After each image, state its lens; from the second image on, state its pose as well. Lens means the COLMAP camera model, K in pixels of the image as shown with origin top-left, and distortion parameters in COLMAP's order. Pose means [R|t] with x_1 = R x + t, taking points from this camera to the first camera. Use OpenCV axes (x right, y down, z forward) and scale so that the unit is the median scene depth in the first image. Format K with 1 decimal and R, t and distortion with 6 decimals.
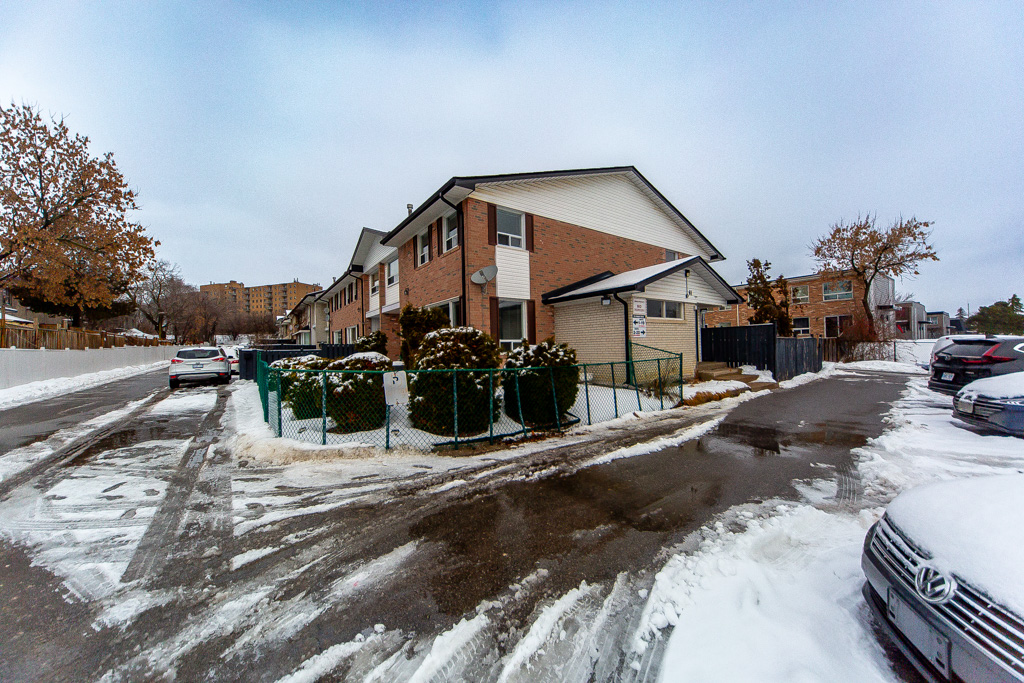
lens RADIAL K [[356.3, 0, 512.8], [0, 356.3, 343.0], [0, 0, 1]] dist [0.003244, -0.000529]
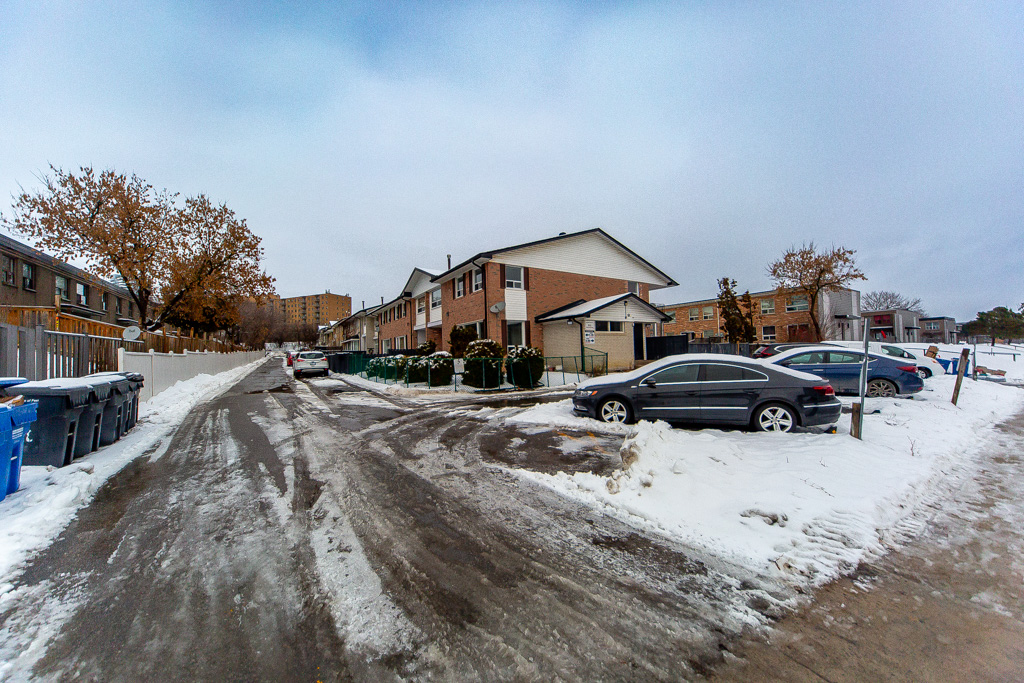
lens RADIAL K [[356.3, 0, 512.0], [0, 356.3, 342.4], [0, 0, 1]] dist [0.003244, -0.000529]
pose [[0.998435, -0.004895, -0.055718, 0.071088], [0.003809, 0.999801, -0.019573, 0.008304], [0.055803, 0.019330, 0.998255, -0.606479]]
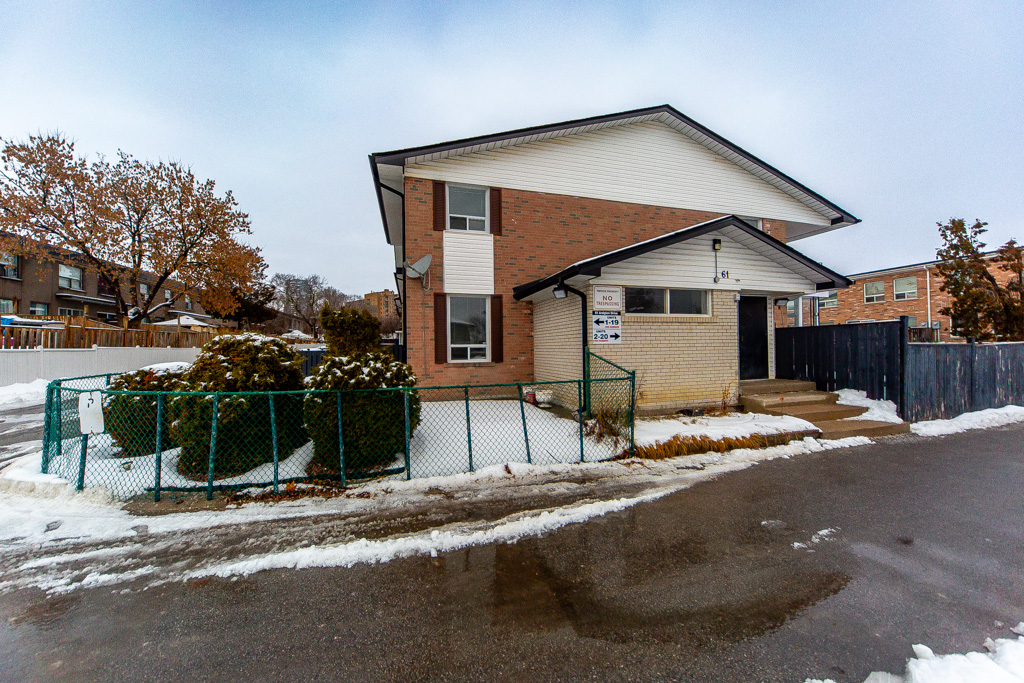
lens RADIAL K [[356.3, 0, 510.1], [0, 356.3, 342.8], [0, 0, 1]] dist [0.003244, -0.000529]
pose [[0.938187, 0.007353, -0.346050, 0.362104], [-0.006439, 0.999972, 0.003789, -0.016649], [0.346068, -0.001327, 0.938208, 0.259193]]
